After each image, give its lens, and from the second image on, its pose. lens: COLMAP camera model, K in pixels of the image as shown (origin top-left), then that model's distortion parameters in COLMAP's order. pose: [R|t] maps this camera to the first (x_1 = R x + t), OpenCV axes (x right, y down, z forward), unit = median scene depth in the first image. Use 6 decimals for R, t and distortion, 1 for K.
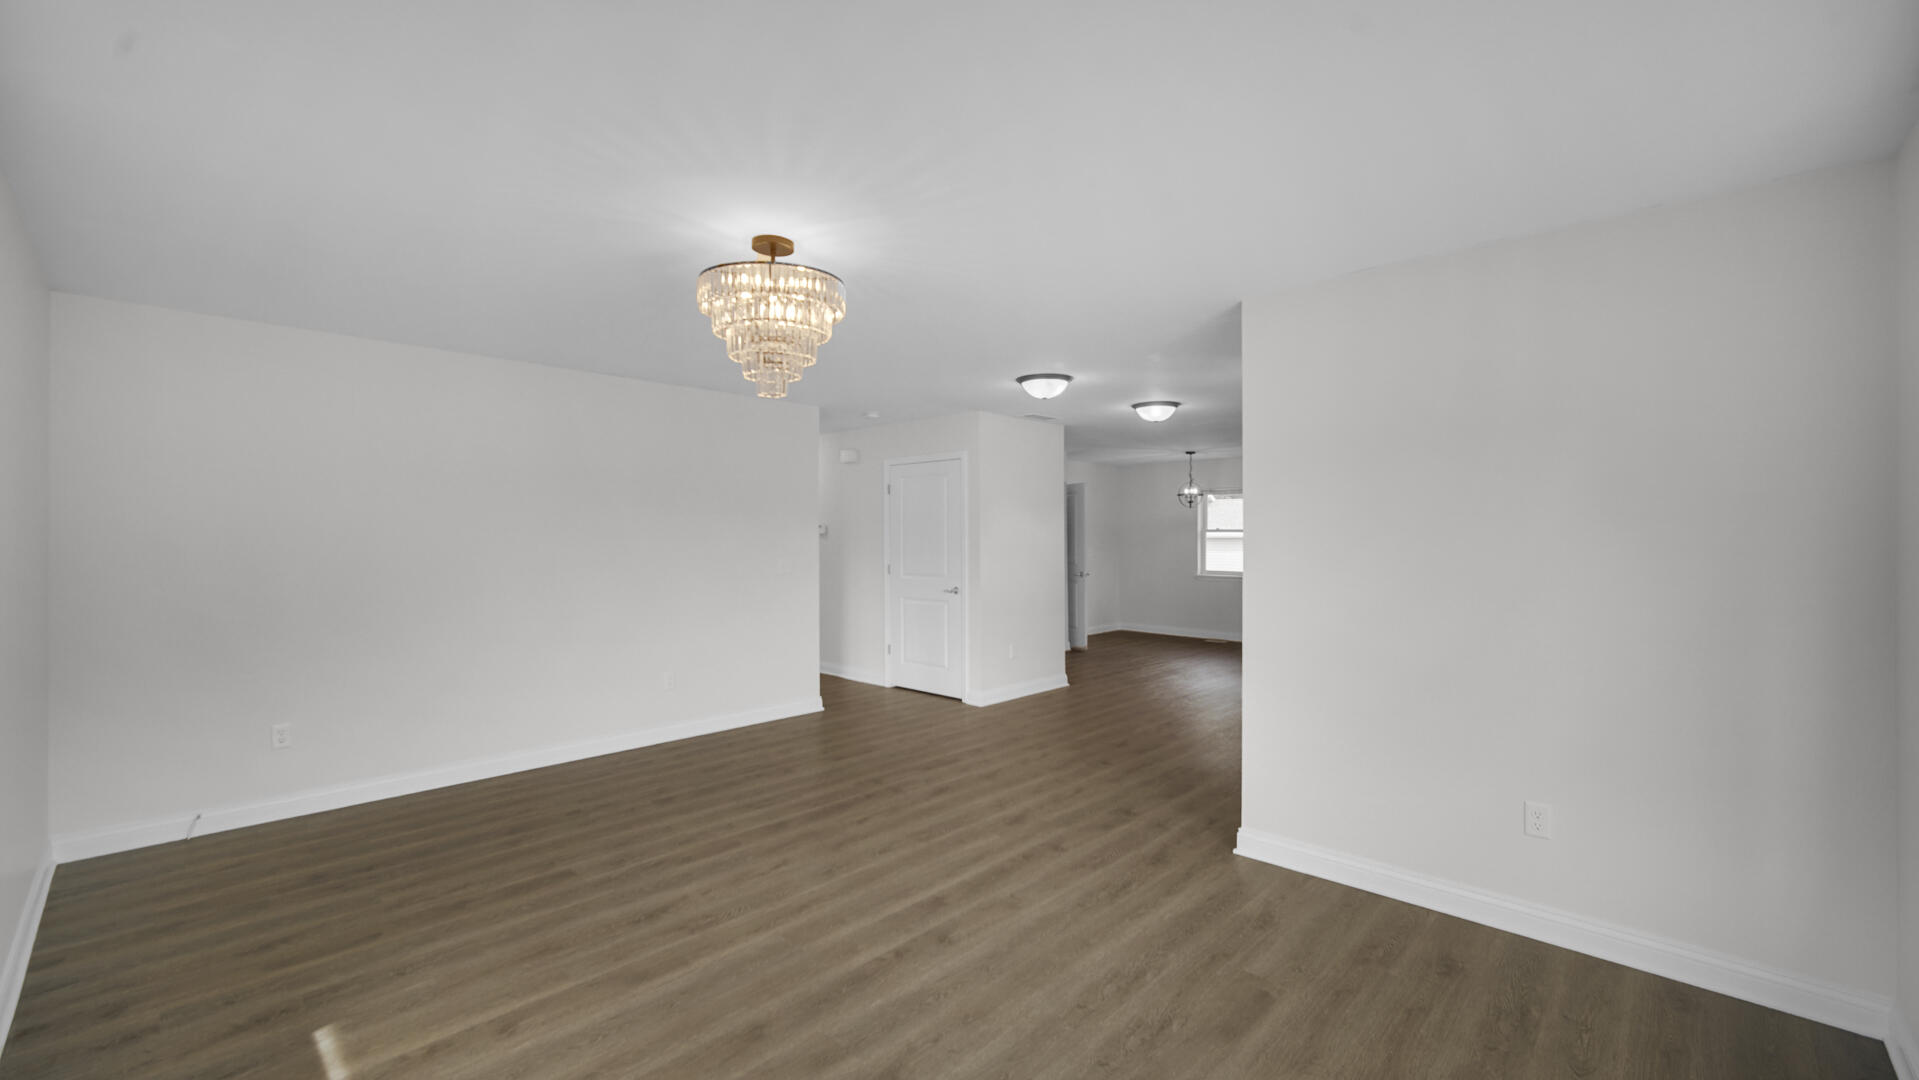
lens RADIAL K [[772.3, 0, 910.1], [0, 772.3, 529.6], [0, 0, 1]] dist [0.000159, -0.000151]
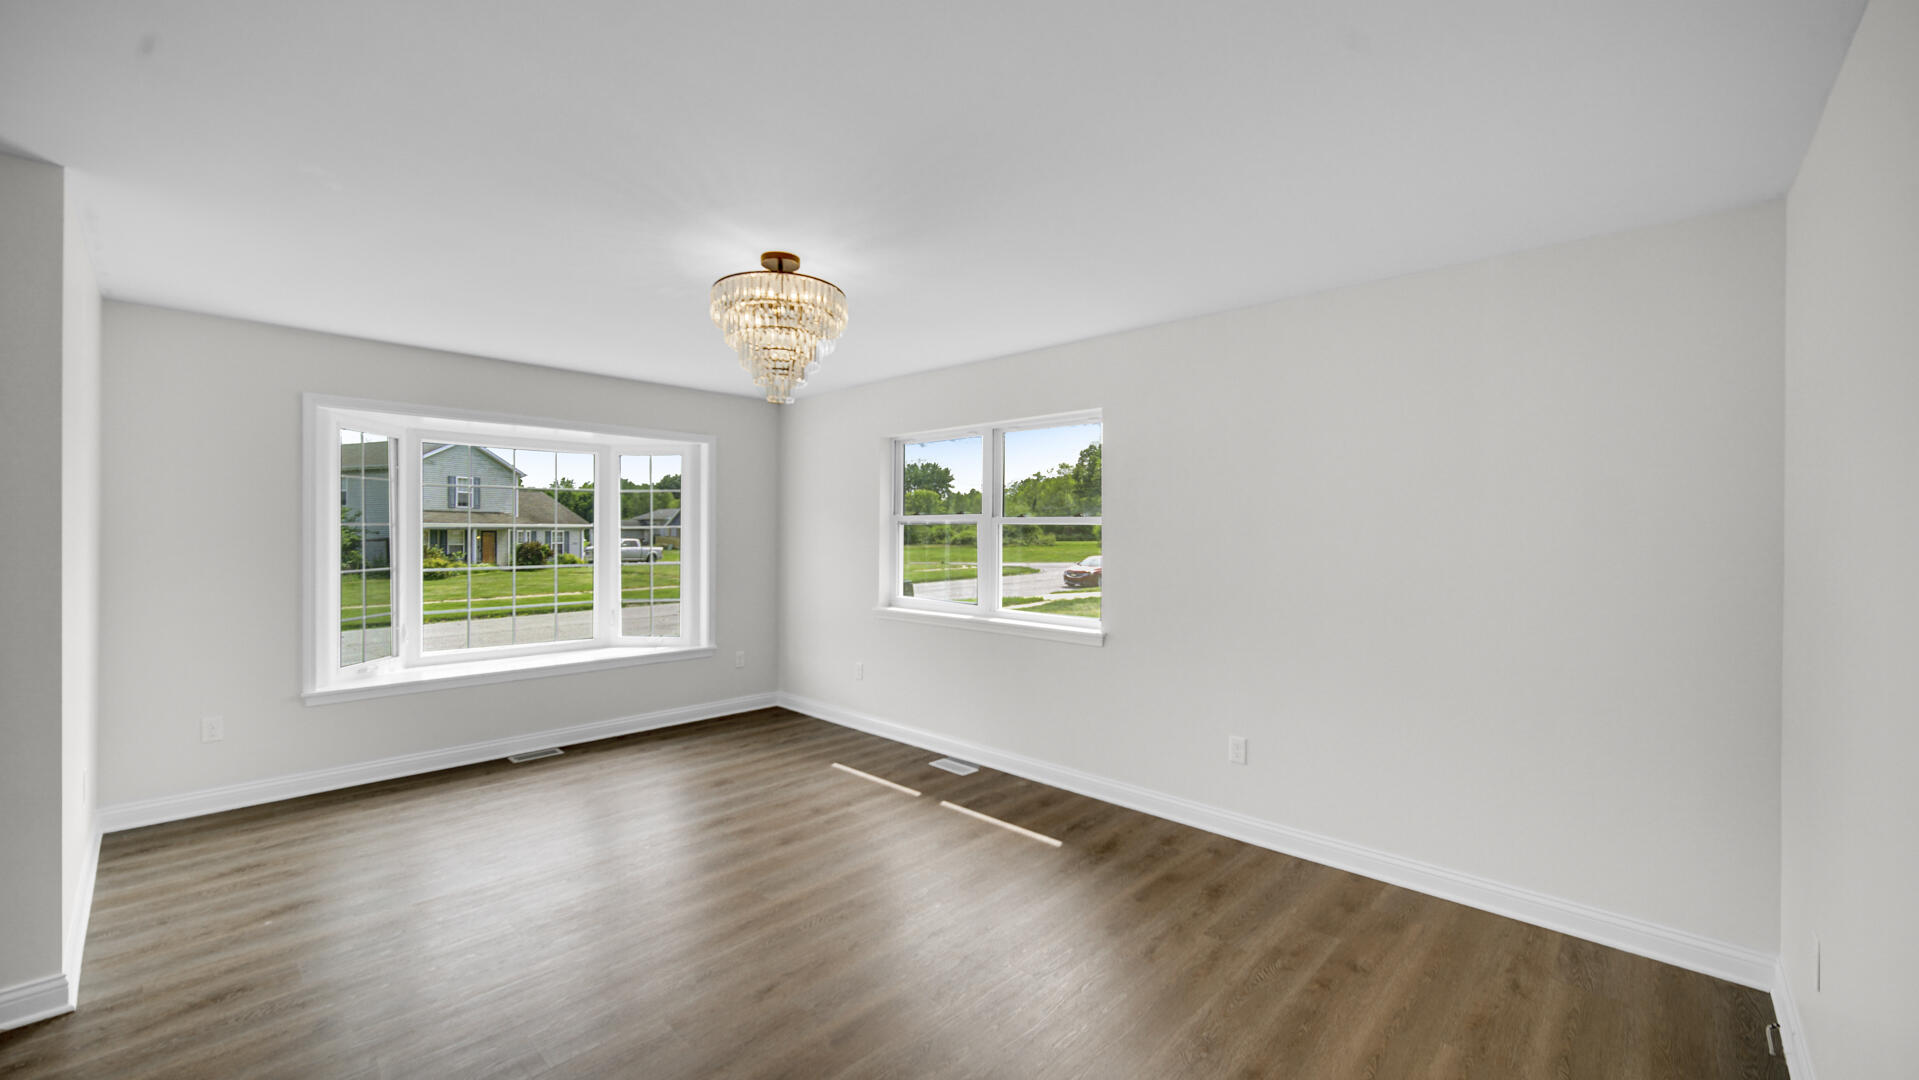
lens RADIAL K [[751.2, 0, 936.7], [0, 751.2, 532.5], [0, 0, 1]] dist [-0.000254, -0.000141]
pose [[-0.999249, -0.006355, -0.038228, -0.362610], [-0.006038, 0.999946, -0.008401, 0.013310], [0.038279, -0.008164, -0.999234, 2.085765]]
